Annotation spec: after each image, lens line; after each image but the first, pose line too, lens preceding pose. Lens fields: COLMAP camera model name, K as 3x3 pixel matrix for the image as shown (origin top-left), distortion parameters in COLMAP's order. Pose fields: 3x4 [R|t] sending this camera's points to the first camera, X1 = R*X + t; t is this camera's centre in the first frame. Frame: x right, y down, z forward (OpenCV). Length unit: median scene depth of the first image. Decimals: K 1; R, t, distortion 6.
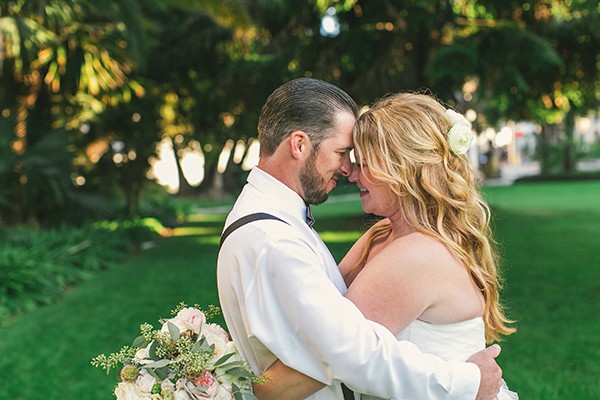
lens RADIAL K [[887.4, 0, 300.3], [0, 887.4, 177.9], [0, 0, 1]] dist [-0.481634, 0.012234]
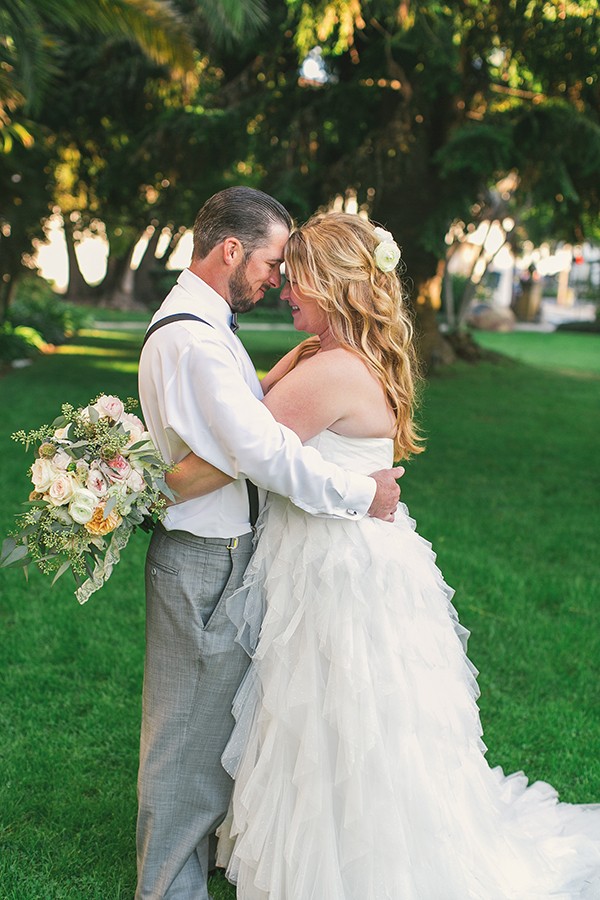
lens RADIAL K [[1403.5, 0, 300.0], [0, 1403.5, 421.2], [0, 0, 1]] dist [0.020069, 0.023198]
pose [[0.993976, 0.101262, 0.041916, 0.012680], [-0.104605, 0.990681, 0.087225, 0.002885], [-0.032693, -0.091084, 0.995306, -0.270599]]
